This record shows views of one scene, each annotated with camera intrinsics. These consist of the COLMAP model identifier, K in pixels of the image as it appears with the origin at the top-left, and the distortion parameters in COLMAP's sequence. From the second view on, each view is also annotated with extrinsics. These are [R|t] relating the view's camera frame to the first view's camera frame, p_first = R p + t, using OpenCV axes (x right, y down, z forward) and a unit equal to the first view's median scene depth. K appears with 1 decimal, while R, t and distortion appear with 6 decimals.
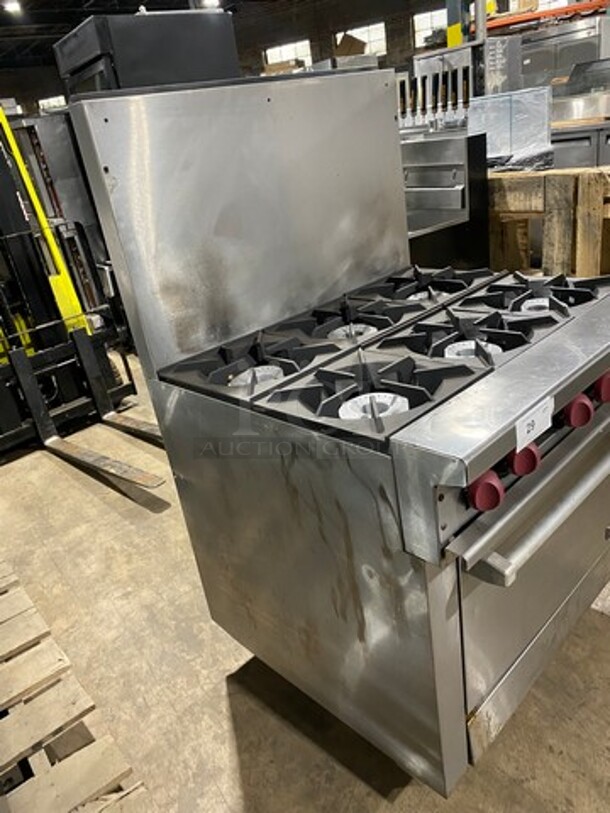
lens RADIAL K [[634.6, 0, 305.0], [0, 634.6, 406.5], [0, 0, 1]] dist [0.003836, 0.000857]
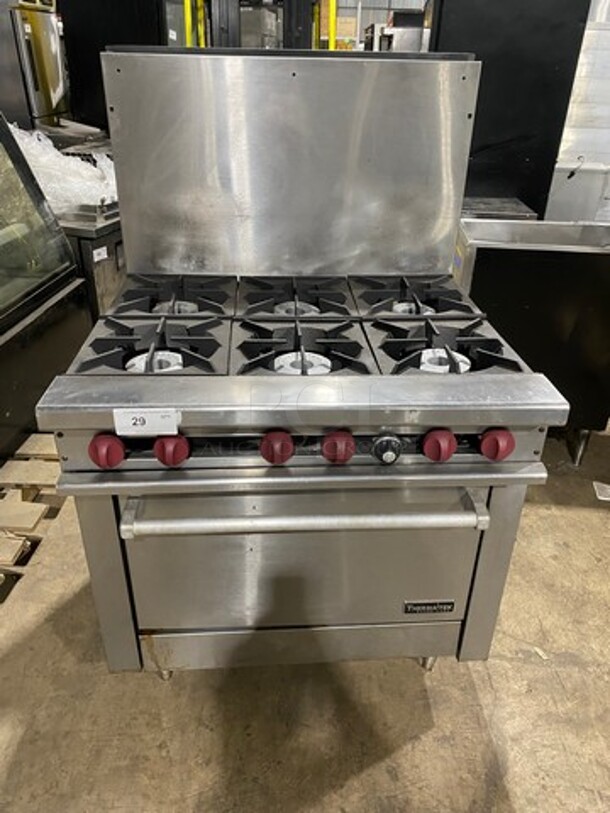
lens RADIAL K [[612.2, 0, 299.1], [0, 612.2, 408.5], [0, 0, 1]] dist [0.005872, 0.000082]
pose [[0.739908, 0.452847, -0.497459, 0.681061], [-0.382921, 0.891515, 0.242018, -0.224615], [0.553089, 0.011416, 0.833044, 0.152295]]
